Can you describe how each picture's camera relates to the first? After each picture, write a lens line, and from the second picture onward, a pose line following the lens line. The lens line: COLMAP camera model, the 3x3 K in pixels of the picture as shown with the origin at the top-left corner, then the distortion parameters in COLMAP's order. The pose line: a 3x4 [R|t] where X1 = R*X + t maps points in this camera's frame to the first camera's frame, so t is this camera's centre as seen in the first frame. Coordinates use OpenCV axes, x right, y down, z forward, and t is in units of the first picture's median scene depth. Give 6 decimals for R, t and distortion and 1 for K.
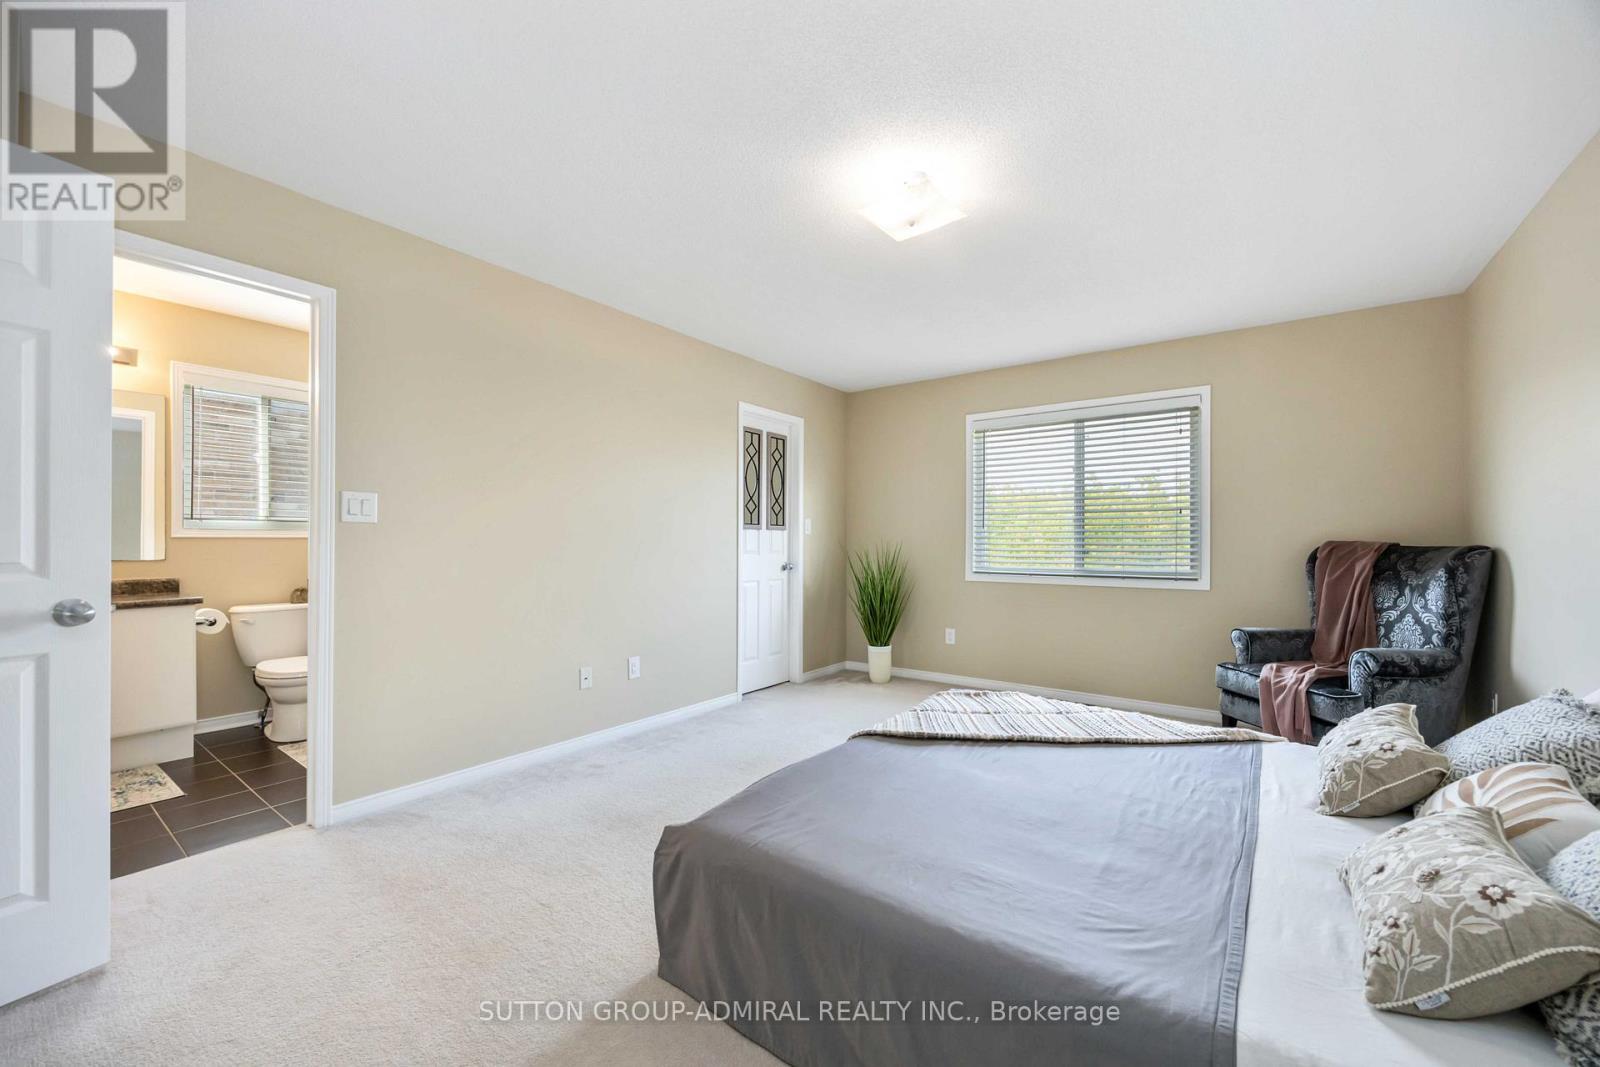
lens RADIAL K [[627.2, 0, 793.8], [0, 627.2, 542.4], [0, 0, 1]] dist [-0.005591, -0.000477]
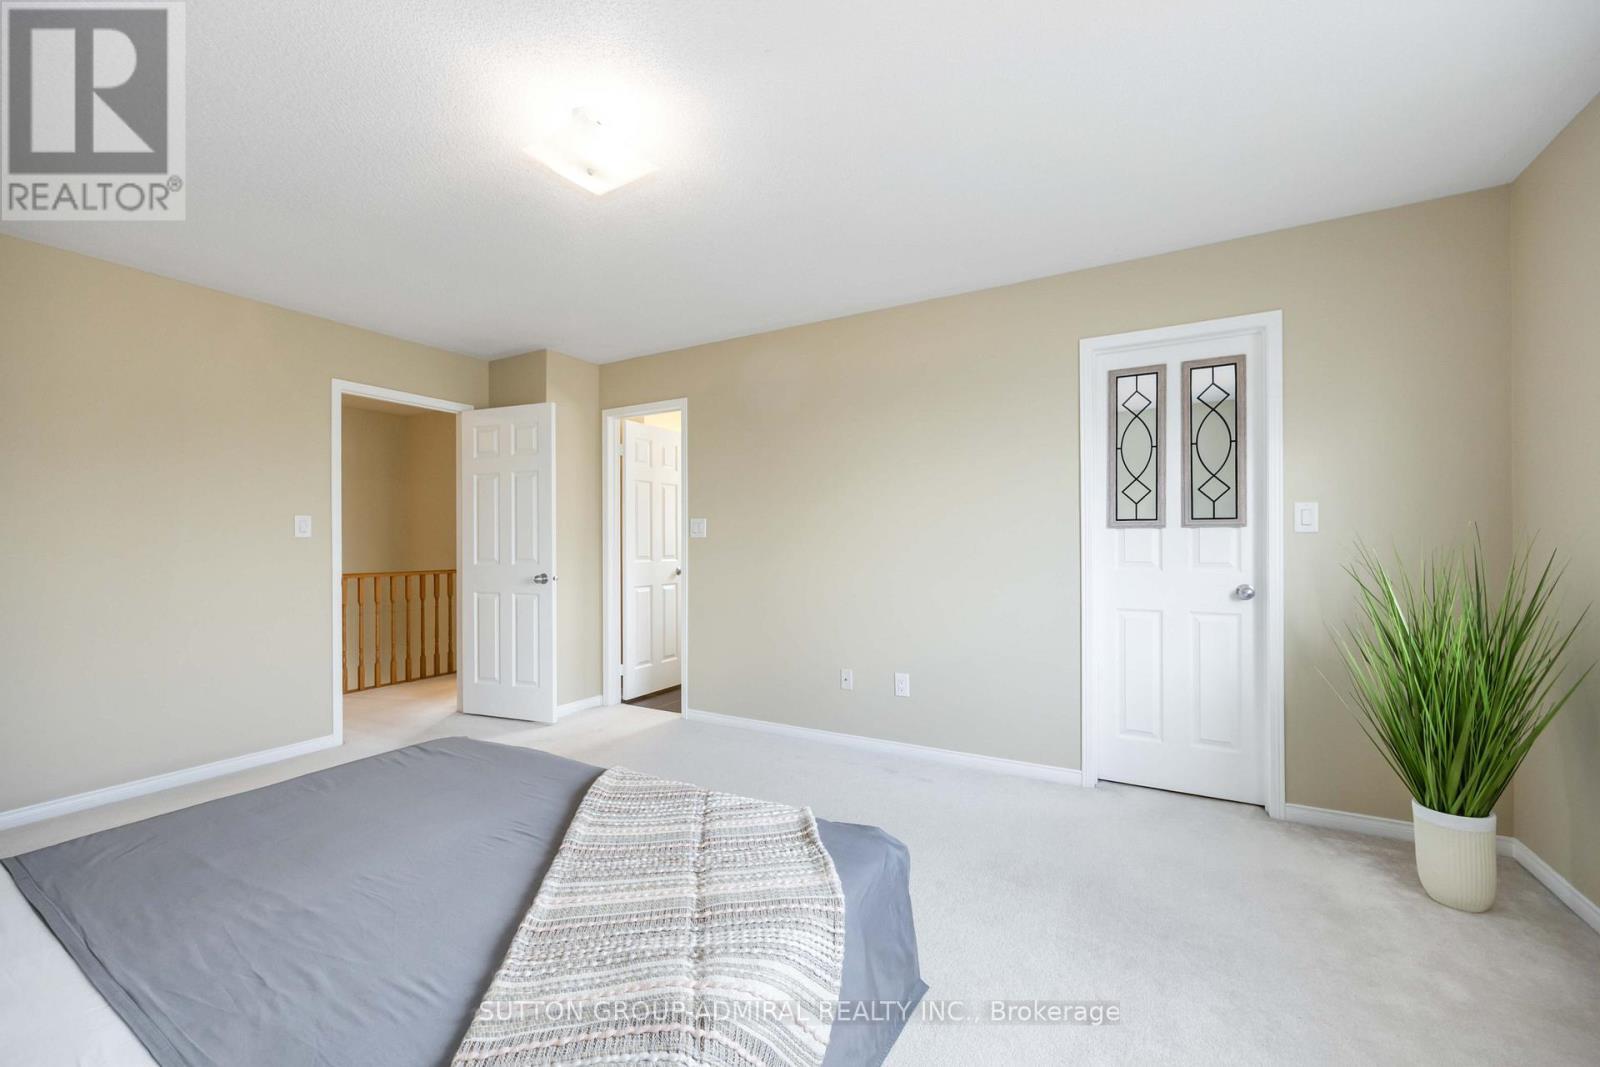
lens RADIAL K [[627.2, 0, 789.2], [0, 627.2, 550.2], [0, 0, 1]] dist [-0.005591, -0.000477]
pose [[0.120514, -0.006162, -0.992693, 0.735415], [0.001839, 0.999980, -0.005984, 0.006296], [0.992710, -0.001105, 0.120523, 0.820101]]
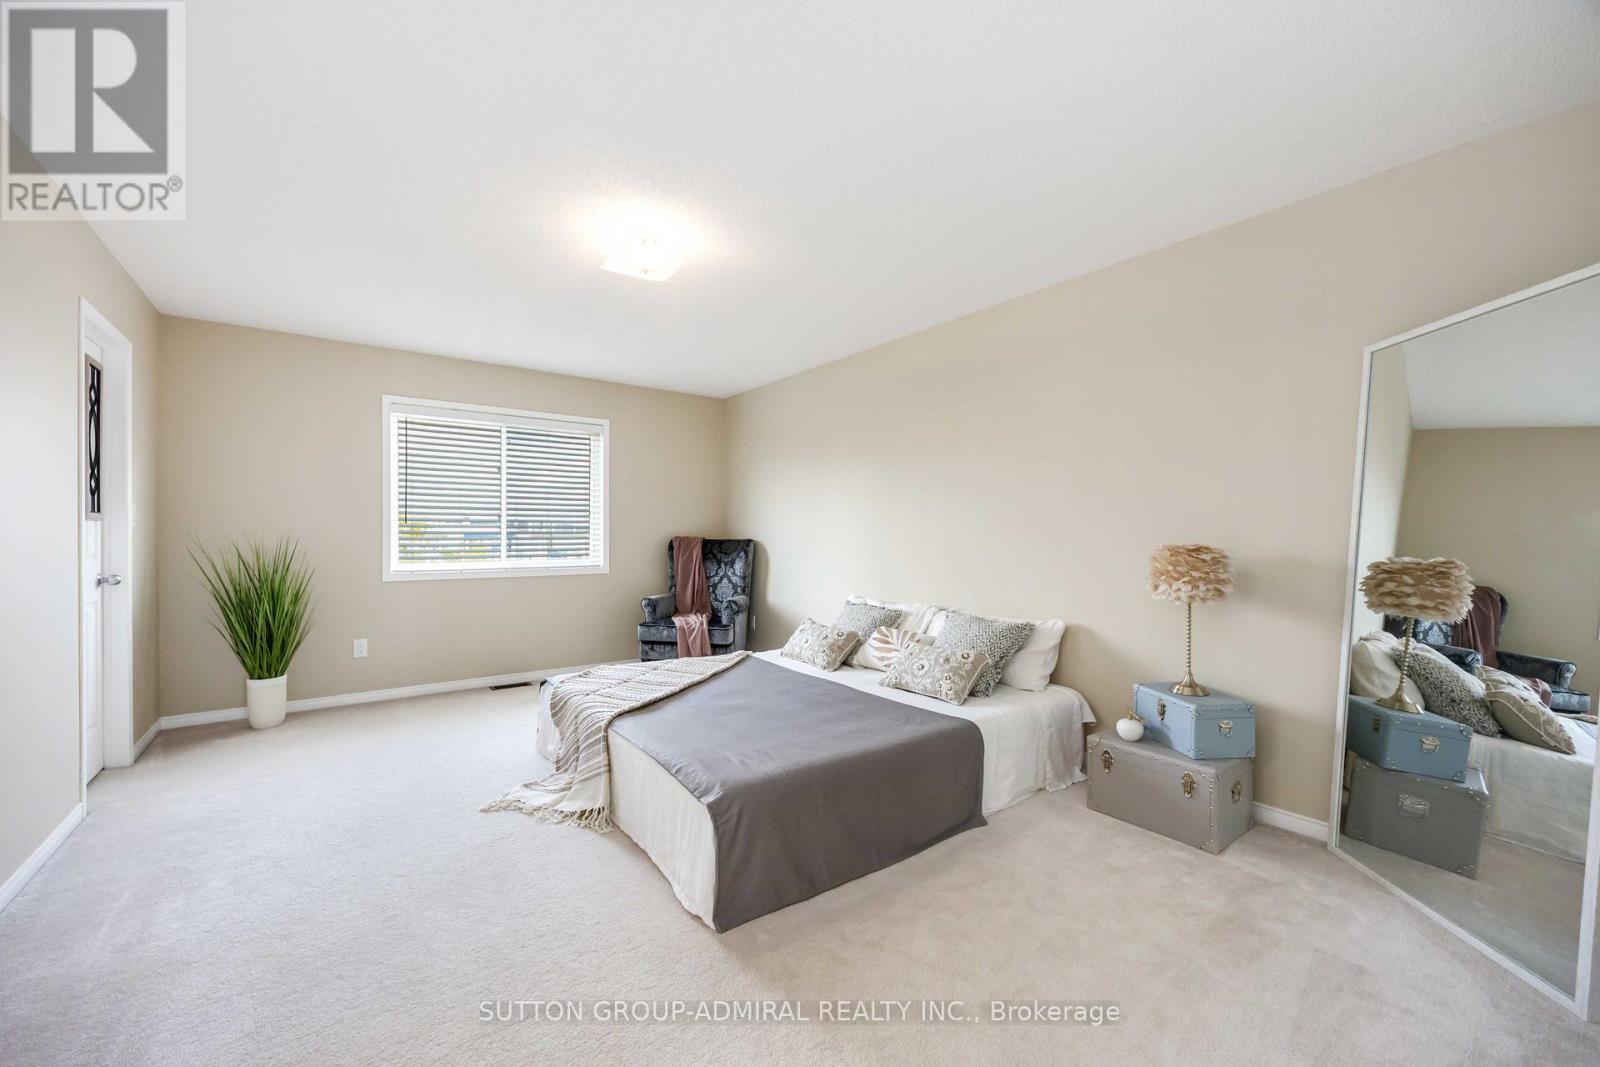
lens RADIAL K [[627.2, 0, 809.0], [0, 627.2, 526.1], [0, 0, 1]] dist [-0.005591, -0.000477]
pose [[0.275758, 0.010561, 0.961169, -0.616204], [0.000473, 0.999938, -0.011123, -0.011280], [-0.961227, 0.003522, 0.275736, 0.266129]]
